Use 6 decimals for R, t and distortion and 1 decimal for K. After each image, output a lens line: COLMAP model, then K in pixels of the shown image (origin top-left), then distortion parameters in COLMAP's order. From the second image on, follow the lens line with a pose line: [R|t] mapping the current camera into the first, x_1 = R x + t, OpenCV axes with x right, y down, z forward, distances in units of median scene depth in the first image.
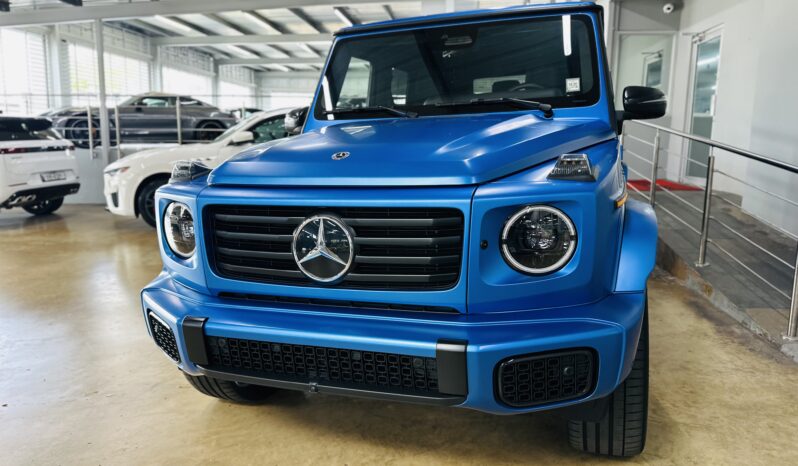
lens RADIAL K [[567.1, 0, 395.6], [0, 567.1, 233.1], [0, 0, 1]] dist [0.036473, -0.043548]
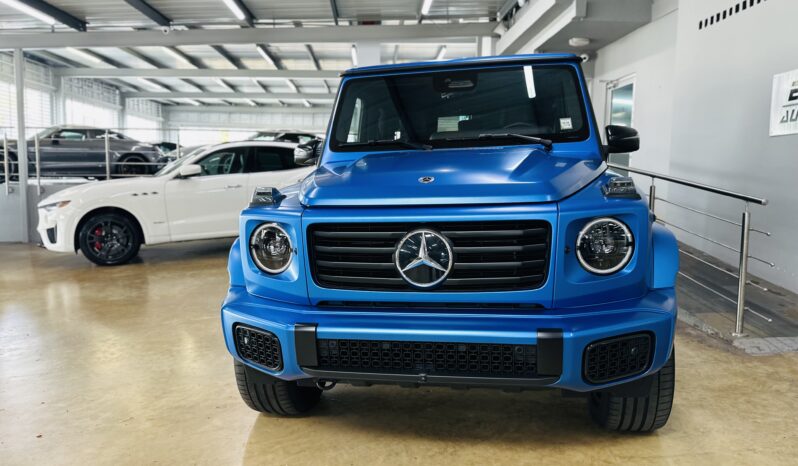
lens RADIAL K [[567.1, 0, 395.2], [0, 567.1, 231.4], [0, 0, 1]] dist [0.036473, -0.043548]
pose [[0.987110, -0.015514, 0.159292, -0.235637], [0.025775, 0.997709, -0.062555, 0.027687], [-0.157957, 0.065855, 0.985248, -0.091677]]
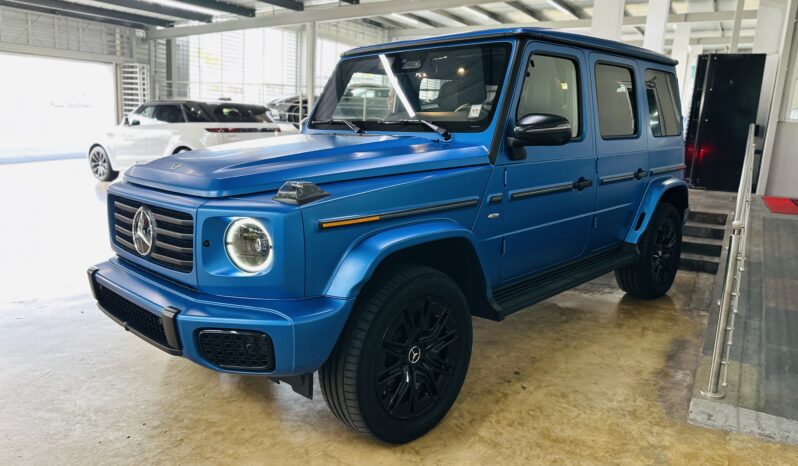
lens RADIAL K [[567.1, 0, 402.3], [0, 567.1, 225.2], [0, 0, 1]] dist [0.036473, -0.043548]
pose [[0.915021, 0.113335, -0.387158, 0.644498], [-0.108705, 0.993495, 0.033917, -0.069687], [0.388483, 0.011051, 0.921389, -0.038052]]
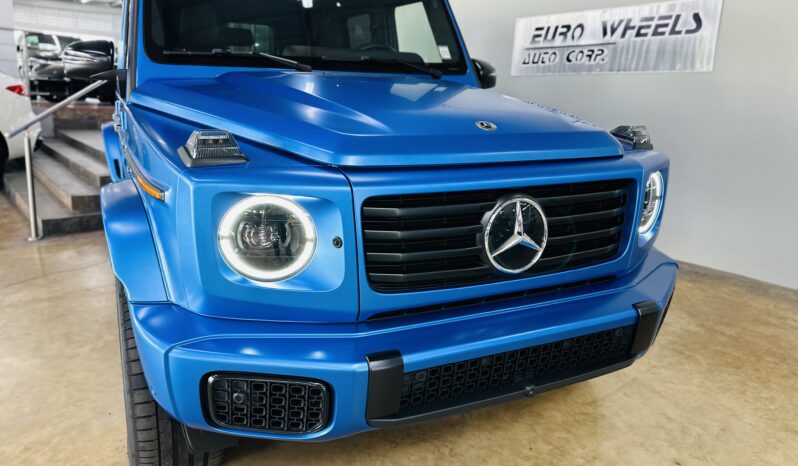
lens RADIAL K [[567.1, 0, 396.4], [0, 567.1, 233.4], [0, 0, 1]] dist [0.036473, -0.043548]
pose [[0.699781, -0.132552, 0.701952, -0.547526], [0.076193, 0.990878, 0.111154, -0.054655], [-0.710282, -0.024299, 0.703498, 0.329490]]
